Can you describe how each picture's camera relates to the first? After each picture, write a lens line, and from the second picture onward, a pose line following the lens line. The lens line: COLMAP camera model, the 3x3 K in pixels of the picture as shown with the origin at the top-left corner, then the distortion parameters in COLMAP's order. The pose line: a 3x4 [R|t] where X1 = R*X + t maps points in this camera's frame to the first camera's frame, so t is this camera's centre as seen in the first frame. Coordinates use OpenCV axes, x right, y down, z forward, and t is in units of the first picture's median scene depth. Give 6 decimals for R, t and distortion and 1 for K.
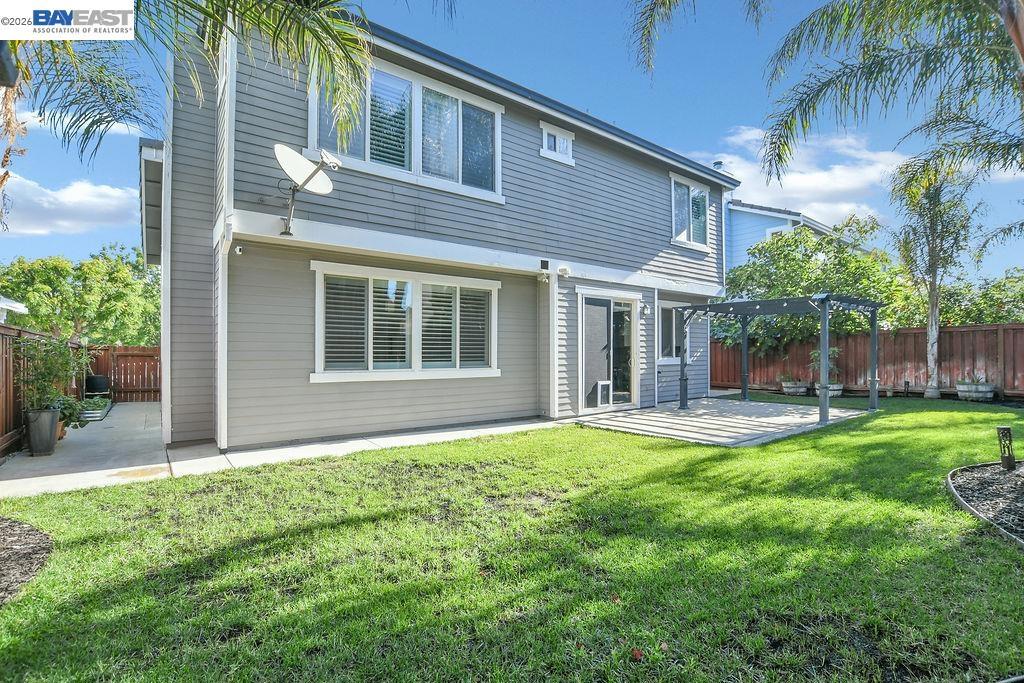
lens RADIAL K [[480.5, 0, 508.5], [0, 480.5, 346.5], [0, 0, 1]] dist [-0.020785, -0.001032]
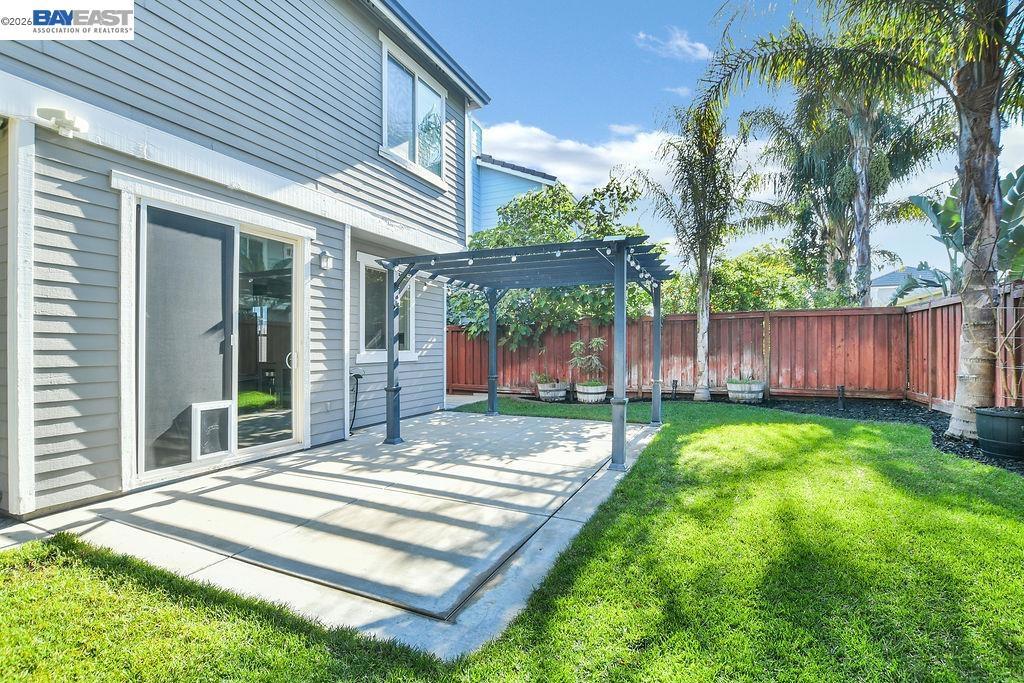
lens RADIAL K [[480.5, 0, 517.1], [0, 480.5, 346.6], [0, 0, 1]] dist [-0.020785, -0.001032]
pose [[0.874282, 0.003752, 0.485405, 0.213431], [-0.008491, 0.999935, 0.007565, 0.012682], [-0.485345, -0.010735, 0.874257, 0.427320]]
